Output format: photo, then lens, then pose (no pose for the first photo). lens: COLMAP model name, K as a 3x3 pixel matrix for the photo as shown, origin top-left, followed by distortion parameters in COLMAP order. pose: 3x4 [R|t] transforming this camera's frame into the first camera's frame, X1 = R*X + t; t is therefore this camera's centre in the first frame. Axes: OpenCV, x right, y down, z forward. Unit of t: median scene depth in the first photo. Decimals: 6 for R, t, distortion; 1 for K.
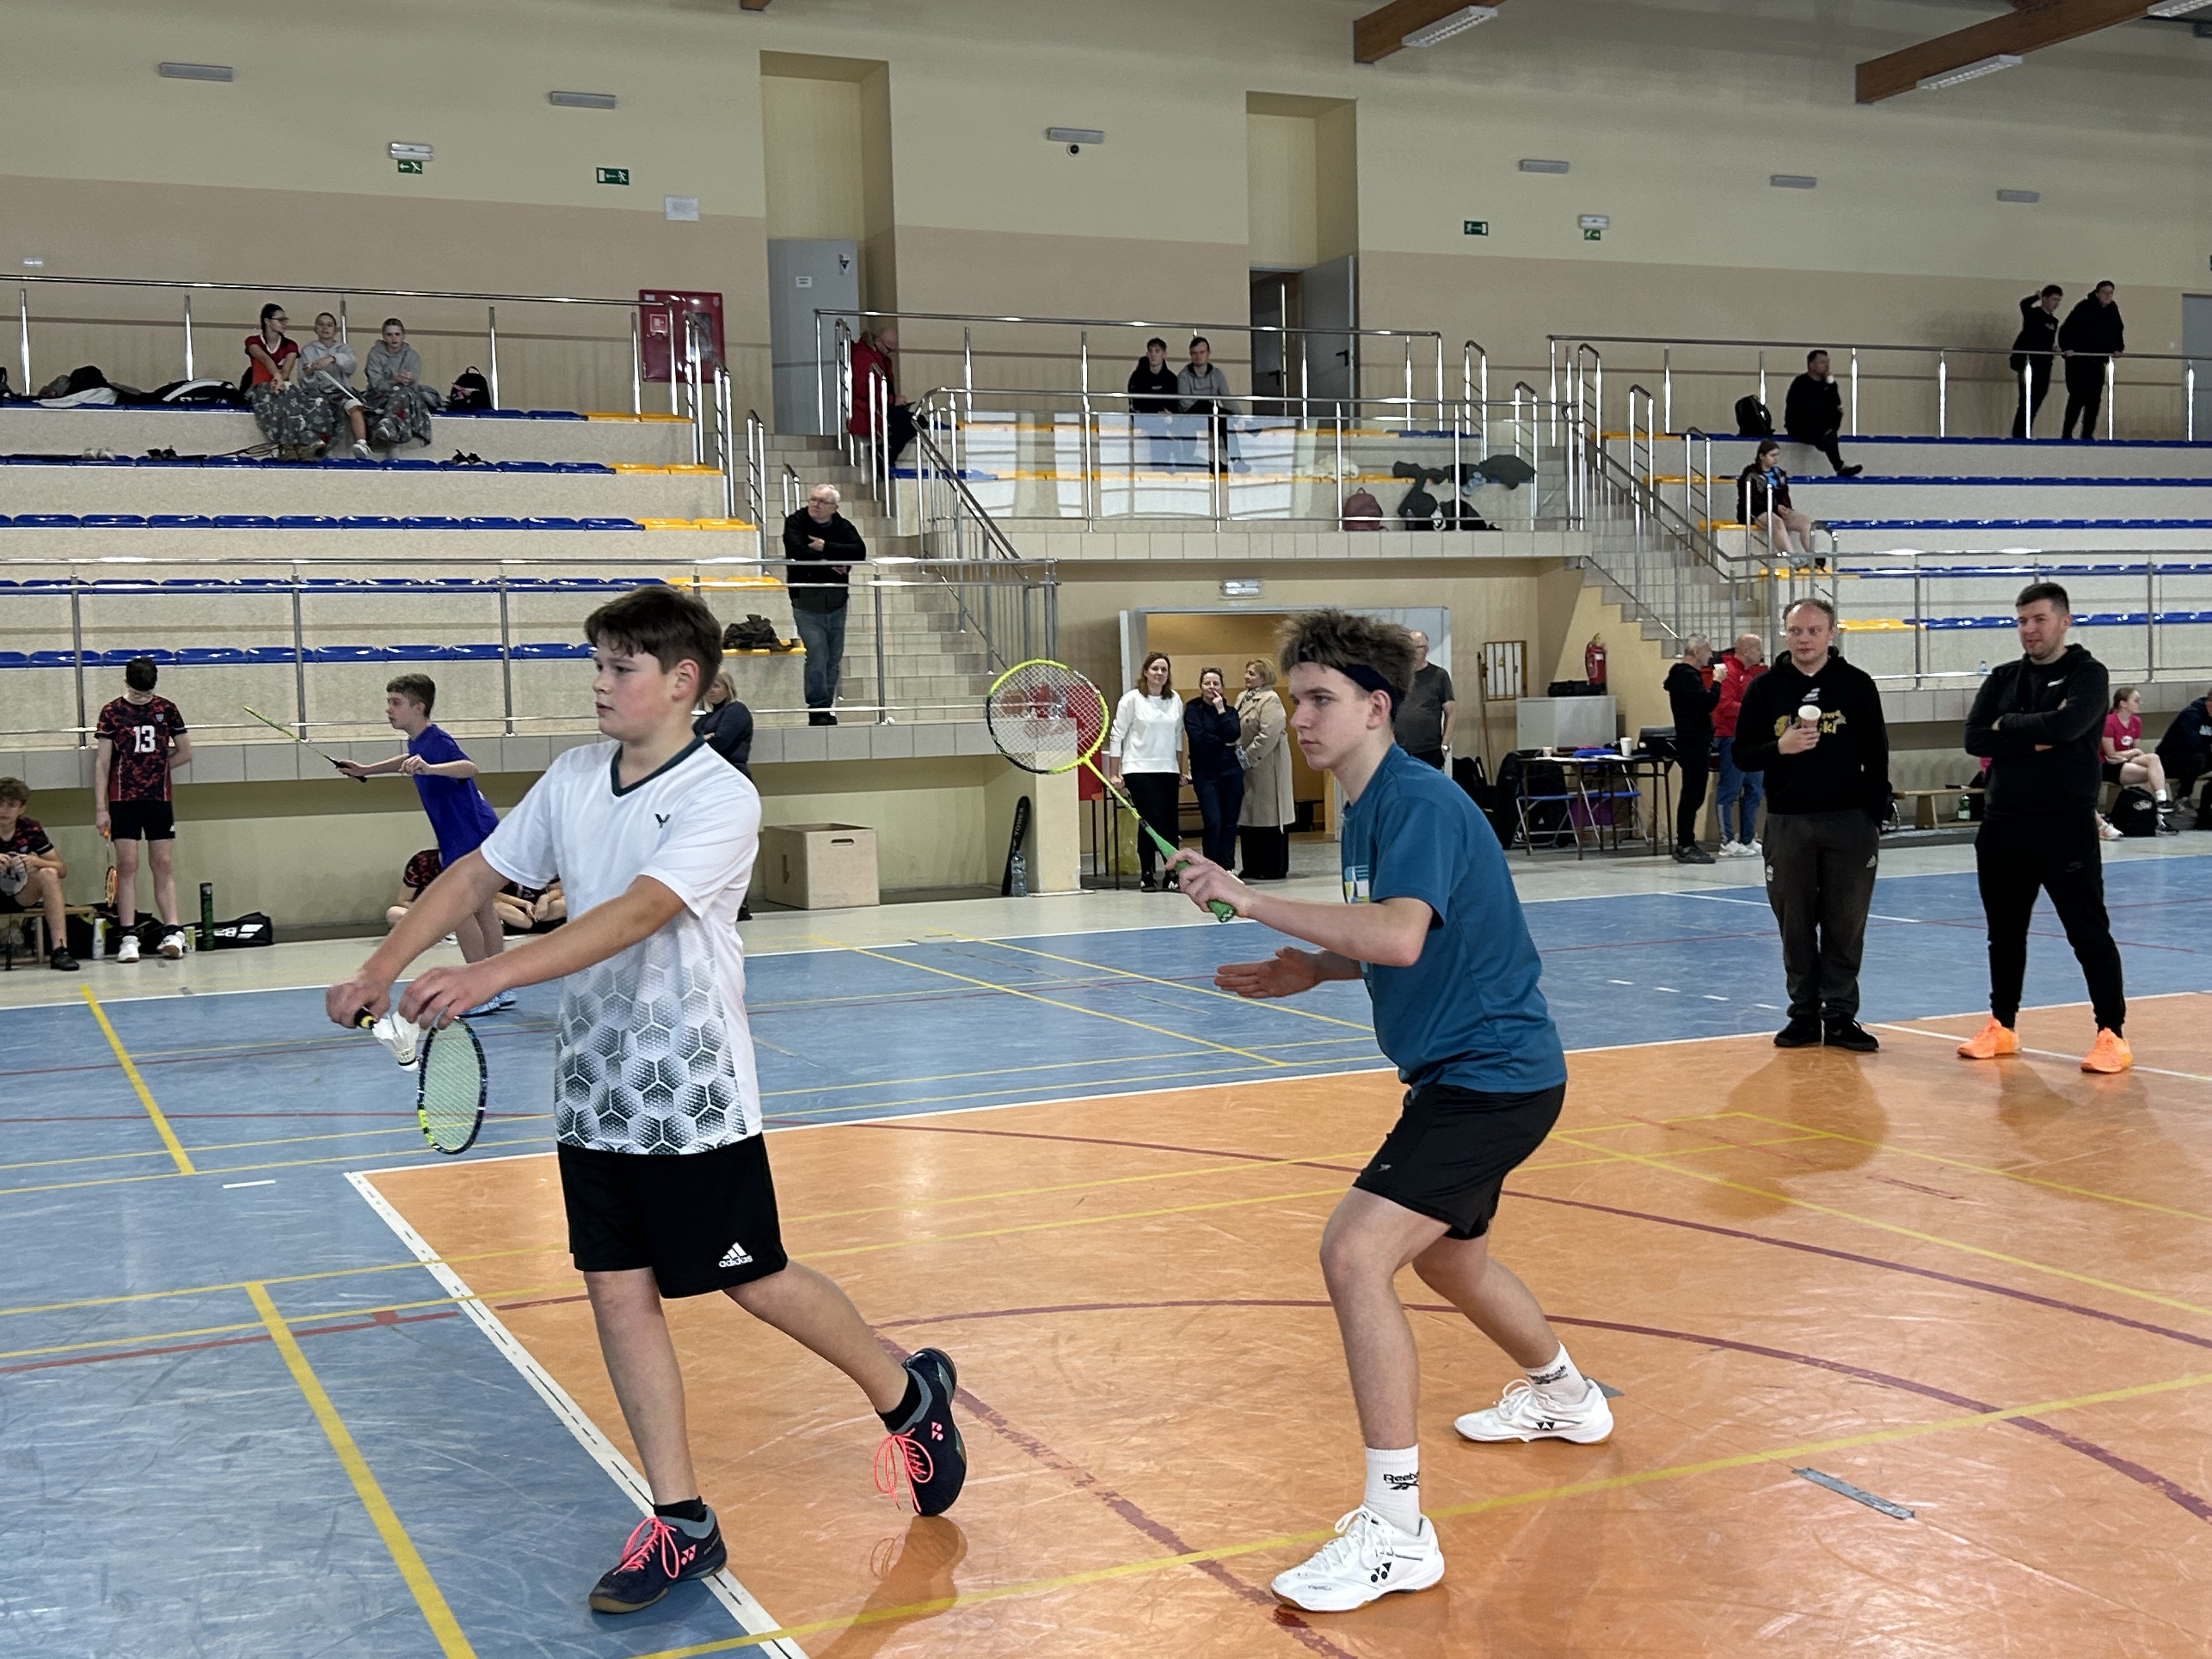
lens RADIAL K [[2581.2, 0, 1130.6], [0, 2581.2, 834.6], [0, 0, 1]] dist [0.060216, 0.000000]
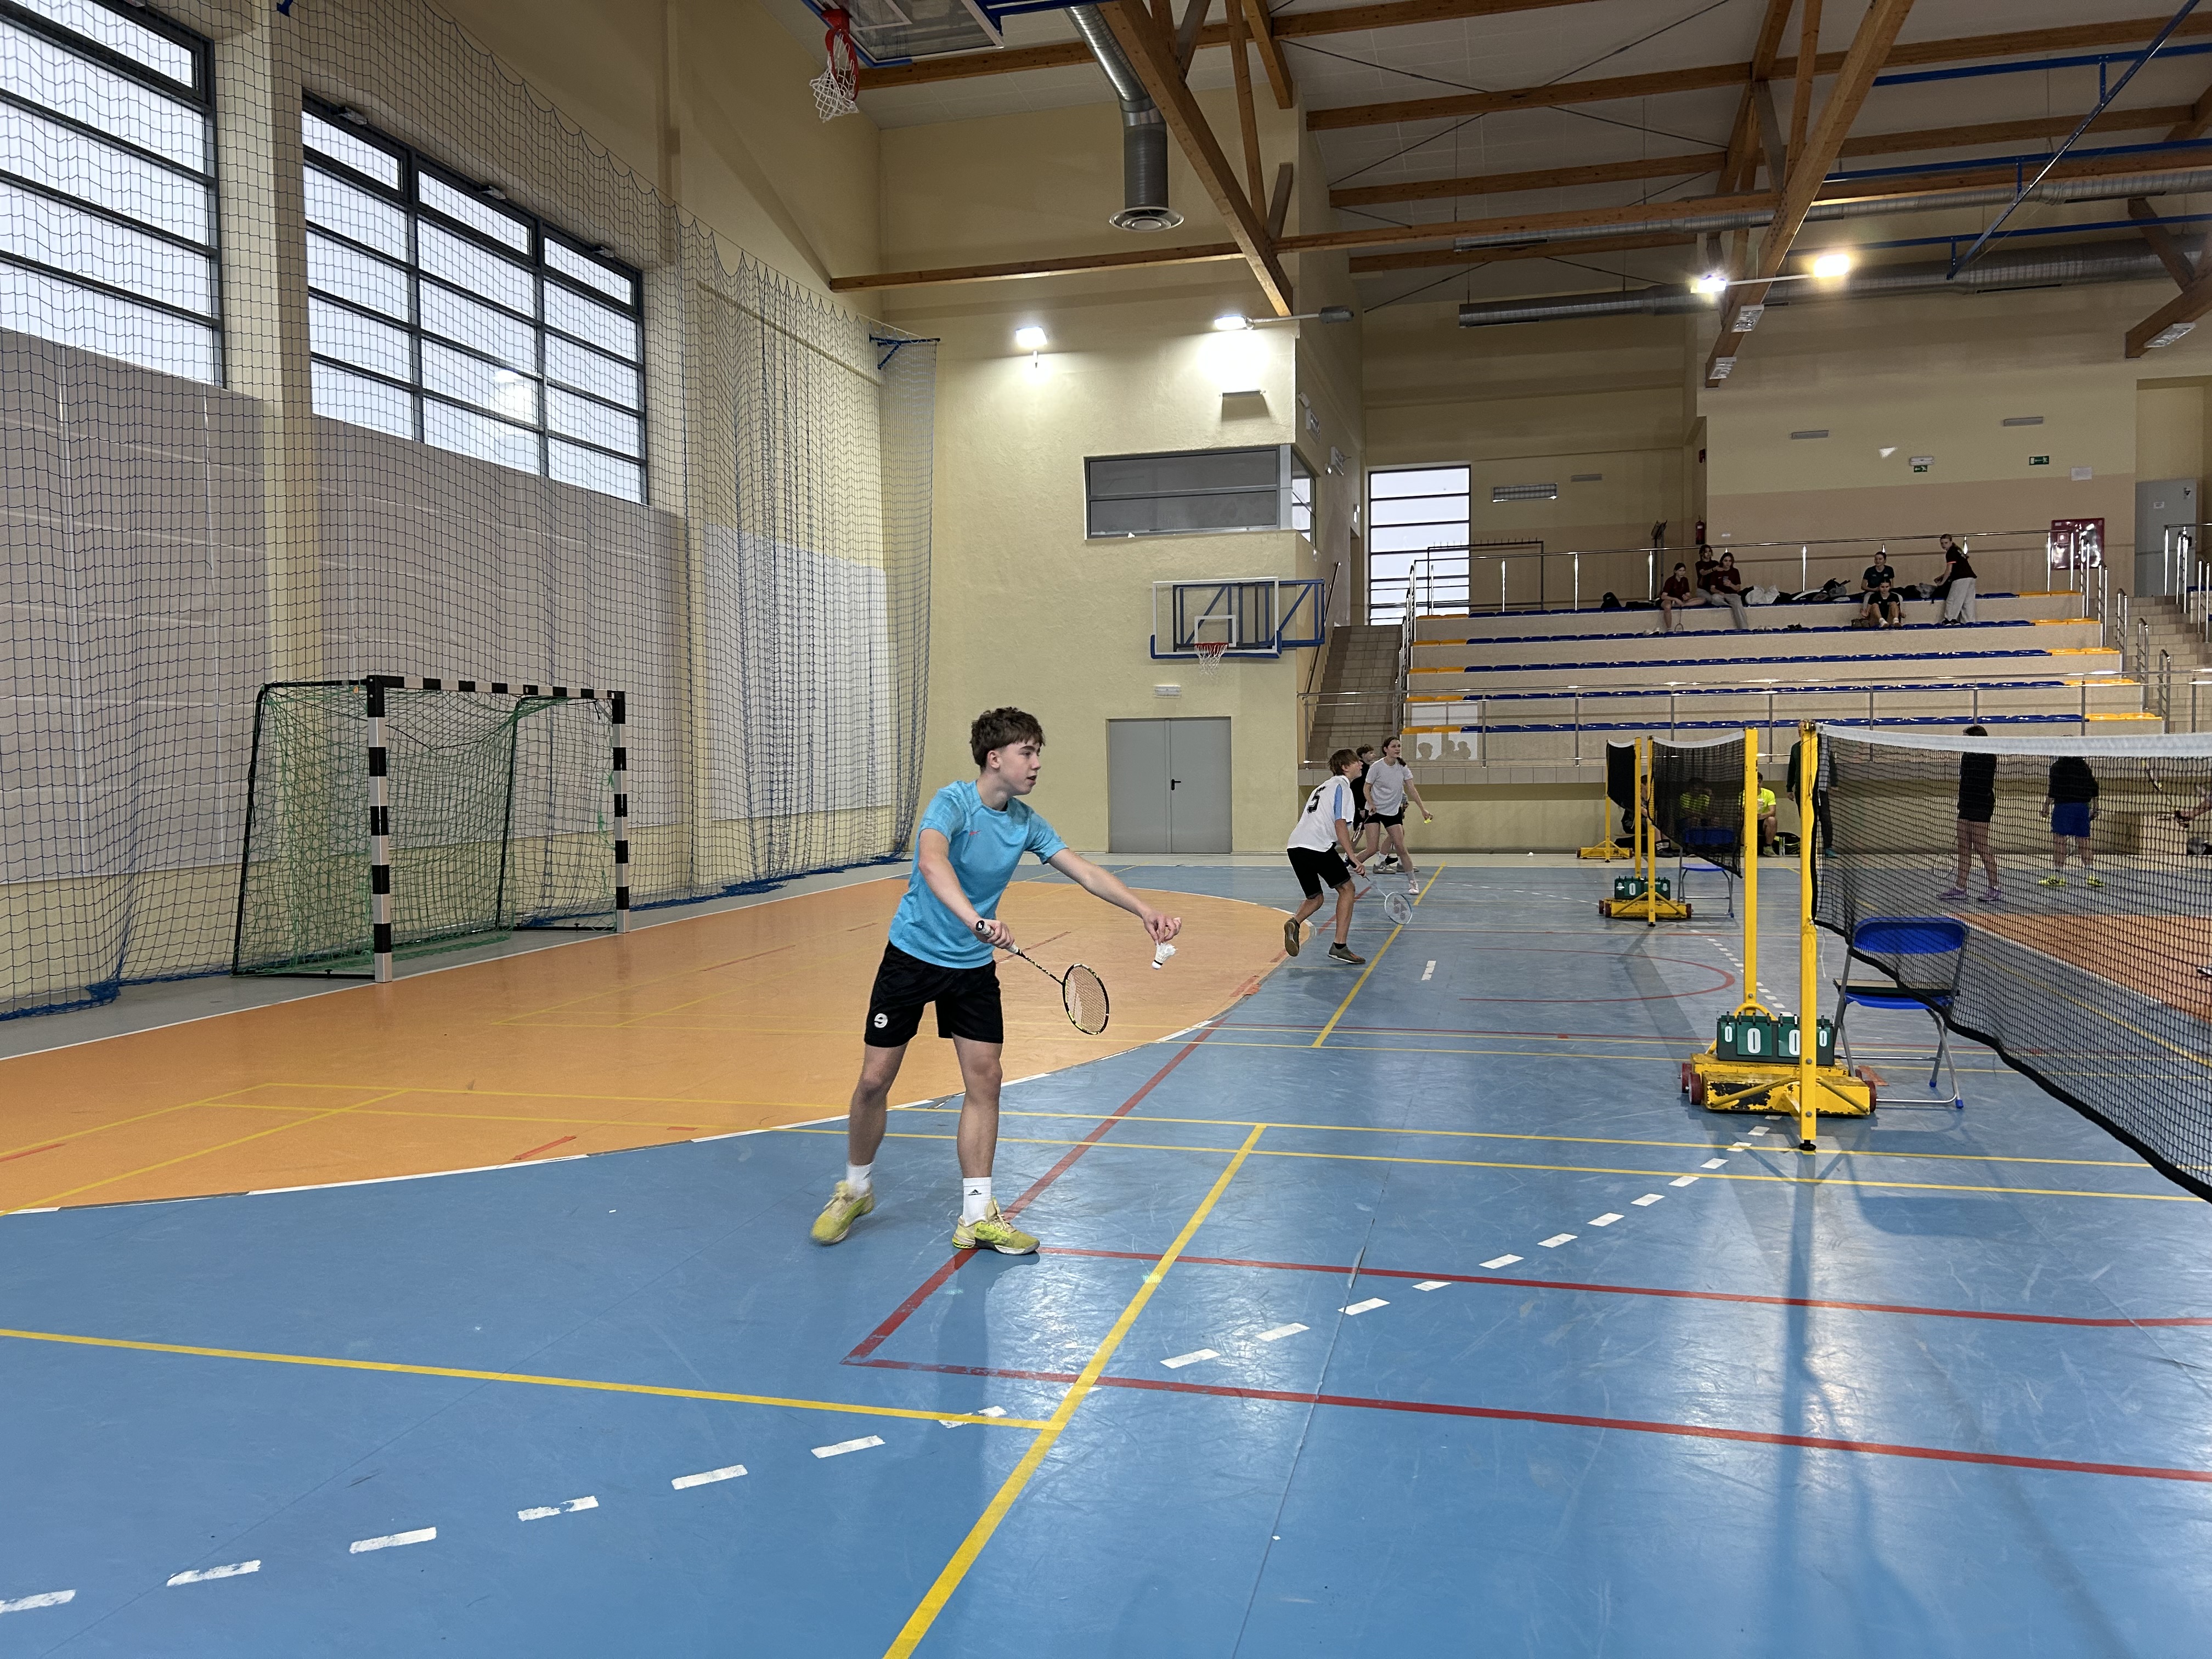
lens RADIAL K [[1649.2, 0, 1103.6], [0, 1649.2, 830.3], [0, 0, 1]] dist [0.063731, -0.074498]
pose [[0.775283, 0.040416, -0.630320, 0.046183], [-0.042232, 0.999034, 0.012113, 0.023040], [0.630200, 0.017229, 0.776241, -0.353349]]
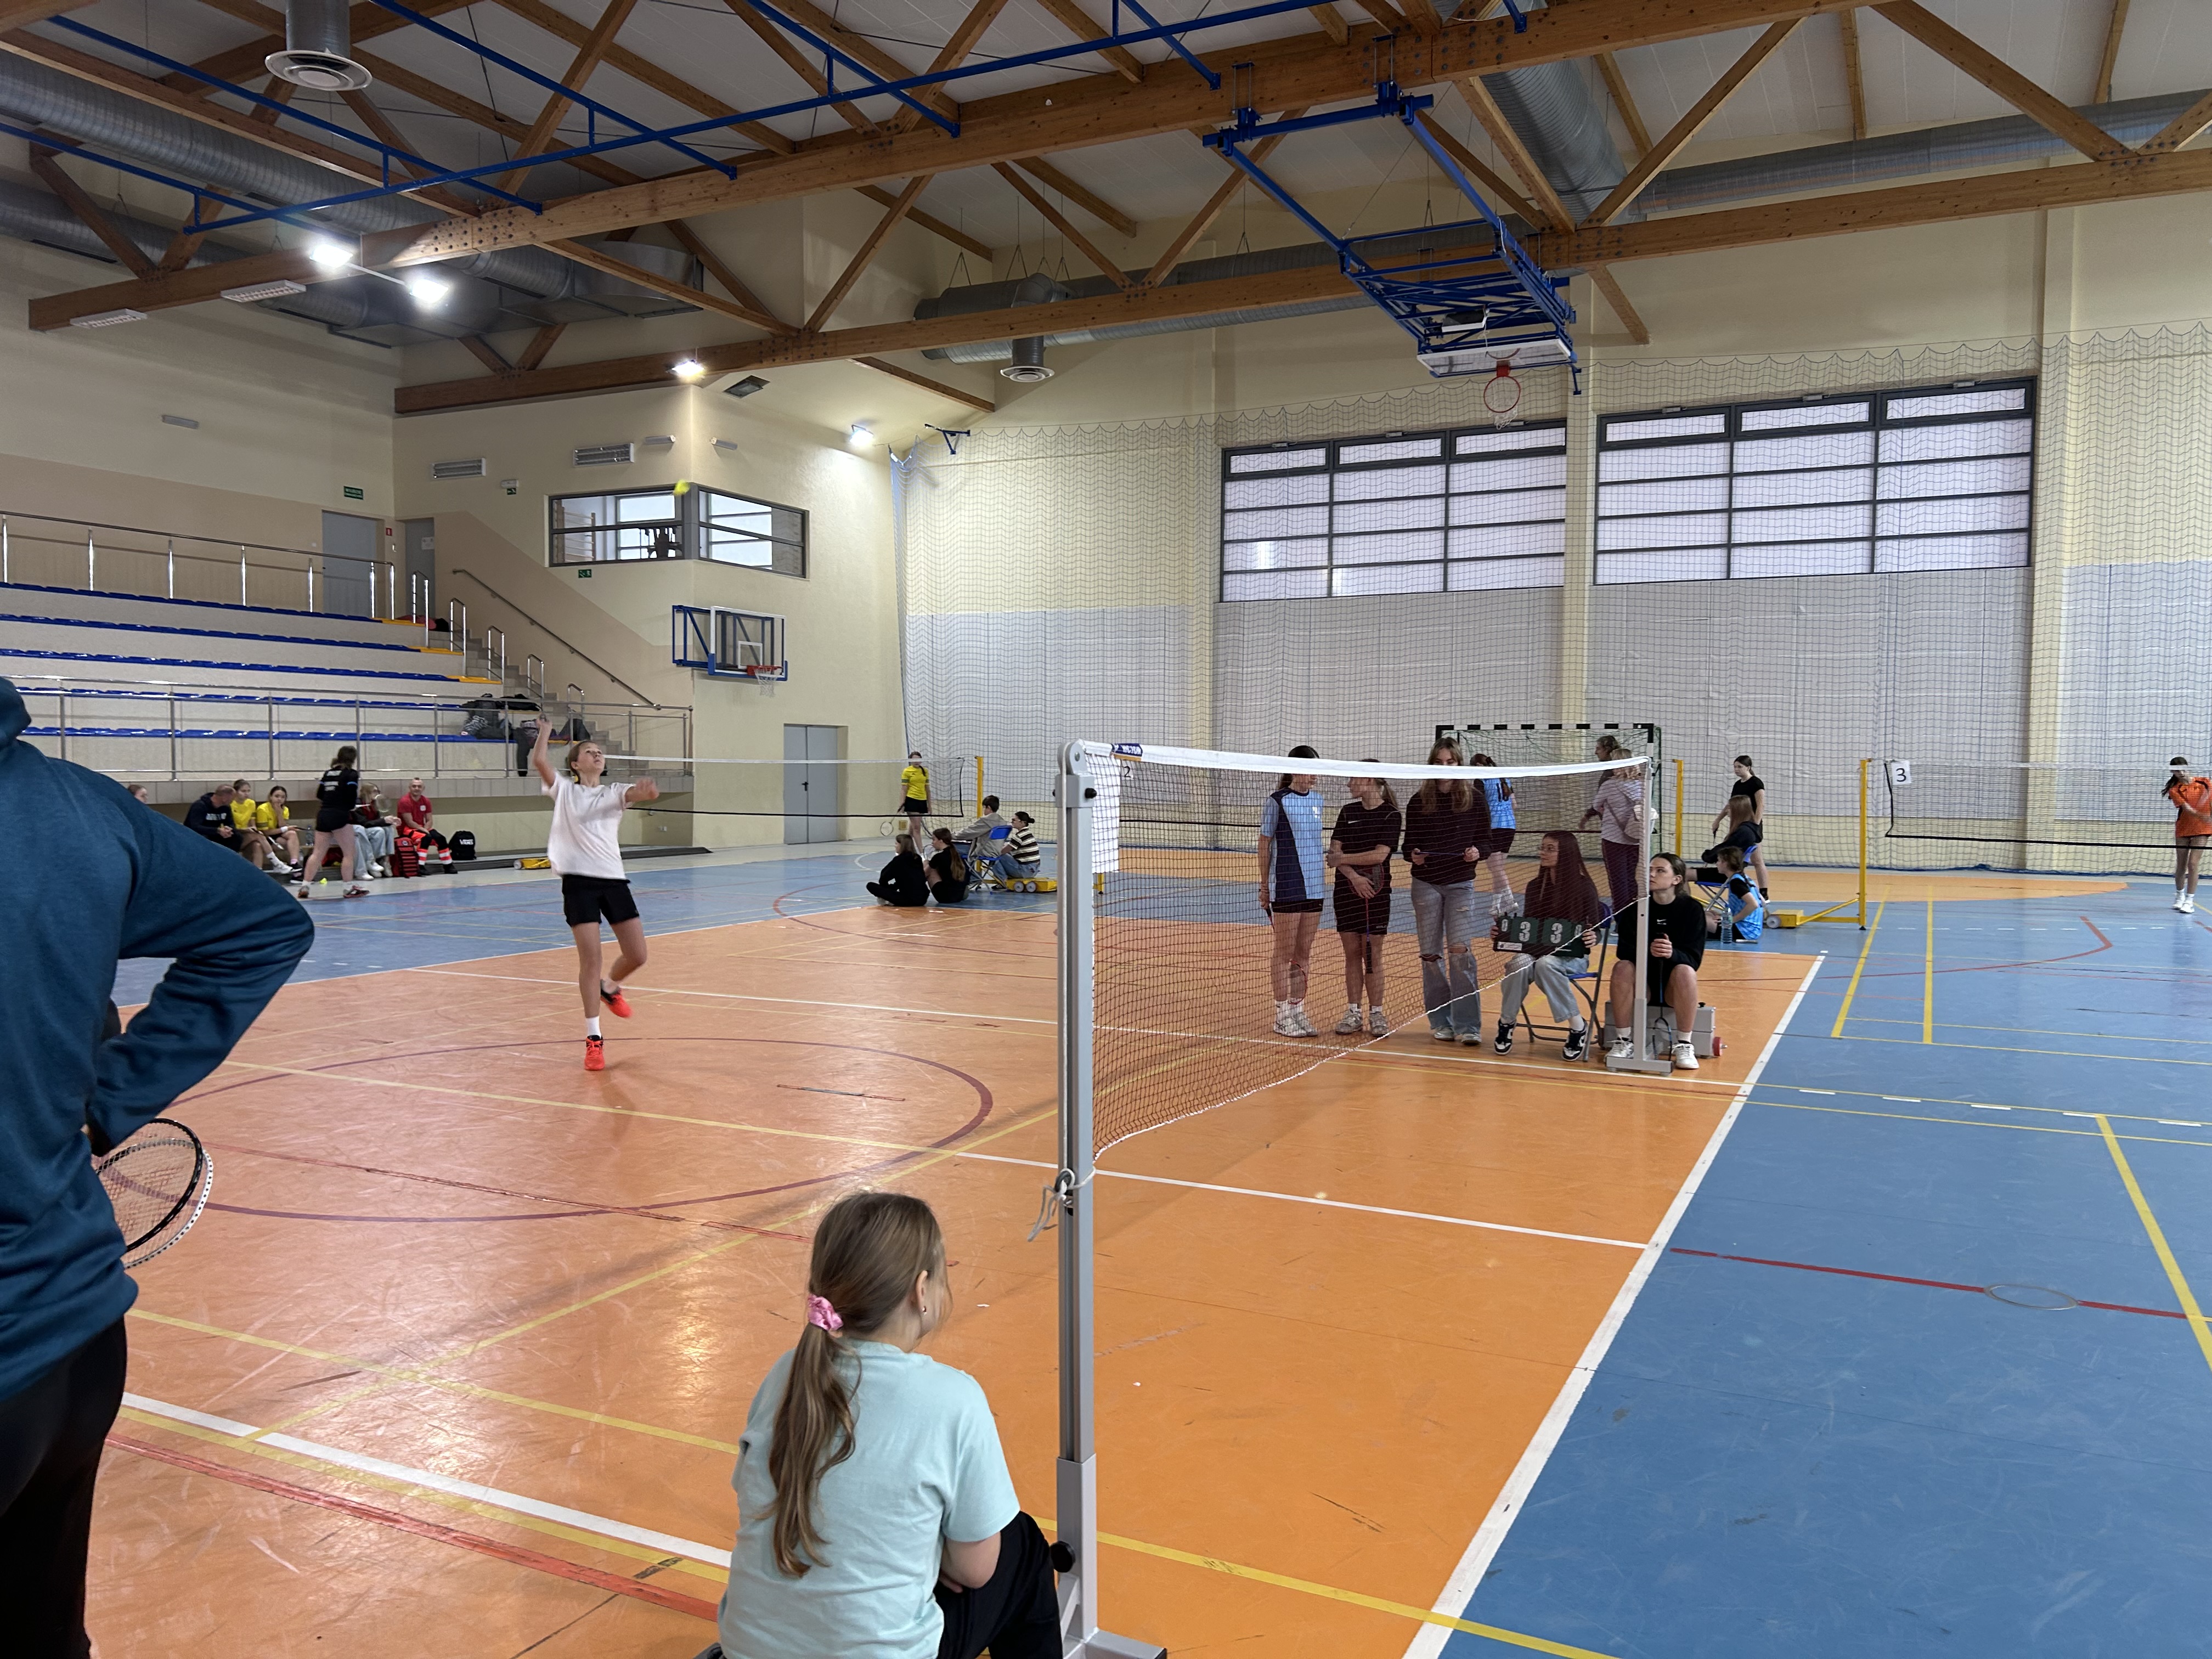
lens RADIAL K [[1649.2, 0, 1090.8], [0, 1649.2, 836.7], [0, 0, 1]] dist [0.063731, -0.074498]
pose [[0.781214, 0.000002, 0.624263, 0.230496], [0.014554, 0.999728, -0.018217, -0.007134], [-0.624094, 0.023317, 0.781001, 0.036708]]
